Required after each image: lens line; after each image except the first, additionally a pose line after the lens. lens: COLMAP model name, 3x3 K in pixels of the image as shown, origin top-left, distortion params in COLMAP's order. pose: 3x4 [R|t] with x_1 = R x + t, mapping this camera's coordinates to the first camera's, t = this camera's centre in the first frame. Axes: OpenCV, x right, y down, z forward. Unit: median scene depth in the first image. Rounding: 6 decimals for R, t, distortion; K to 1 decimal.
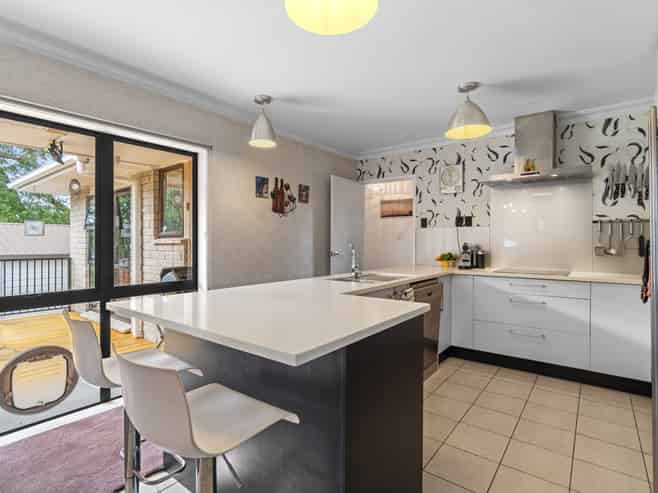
lens RADIAL K [[341.8, 0, 329.0], [0, 341.8, 246.9], [0, 0, 1]] dist [0.000178, 0.000396]
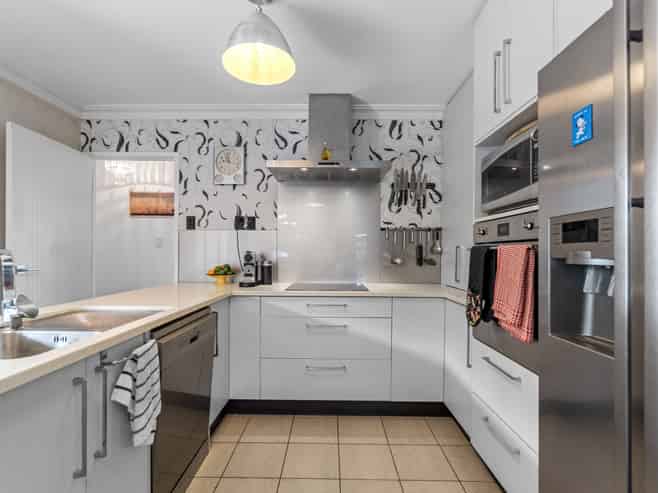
lens RADIAL K [[317.0, 0, 327.7], [0, 317.0, 253.3], [0, 0, 1]] dist [-0.001775, -0.000530]
pose [[0.791382, 0.007074, 0.611282, 0.115768], [0.001966, 0.999898, -0.014116, 0.003372], [-0.611319, 0.012373, 0.791287, 0.351654]]
